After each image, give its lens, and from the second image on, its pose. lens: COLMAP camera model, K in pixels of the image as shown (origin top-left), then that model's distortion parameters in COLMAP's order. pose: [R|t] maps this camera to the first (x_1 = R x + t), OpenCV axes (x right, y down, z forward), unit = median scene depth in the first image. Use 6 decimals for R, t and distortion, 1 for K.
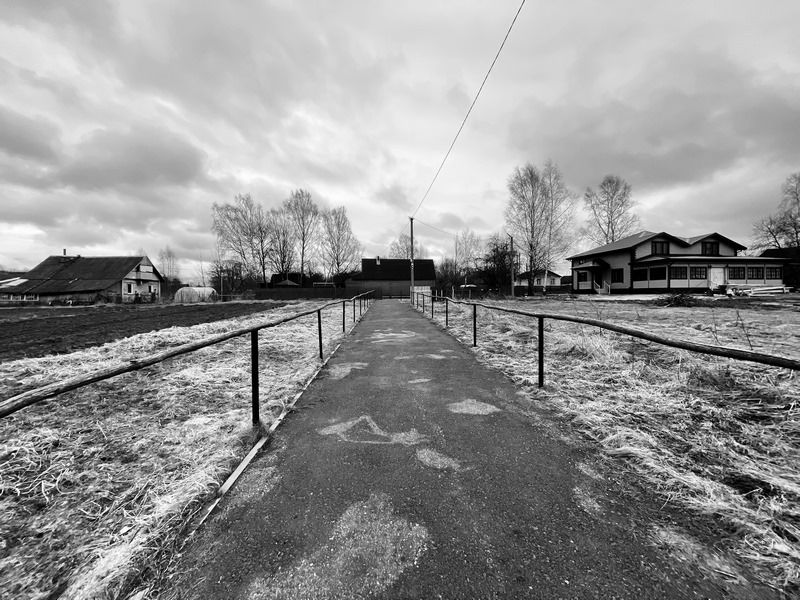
lens RADIAL K [[327.3, 0, 400.0], [0, 327.3, 300.0], [0, 0, 1]] dist [-0.002629, -0.000341]
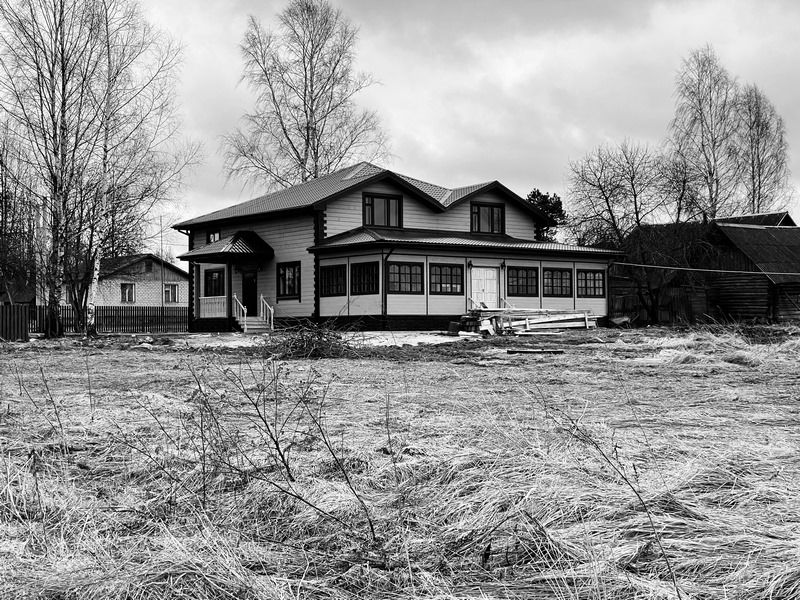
lens RADIAL K [[1208.8, 0, 400.0], [0, 1208.8, 300.0], [0, 0, 1]] dist [0.126414, 0.001863]
pose [[0.843361, 0.015099, 0.537135, 0.036899], [0.011199, 0.998894, -0.045662, 0.006222], [-0.537230, 0.044525, 0.842259, -0.131088]]
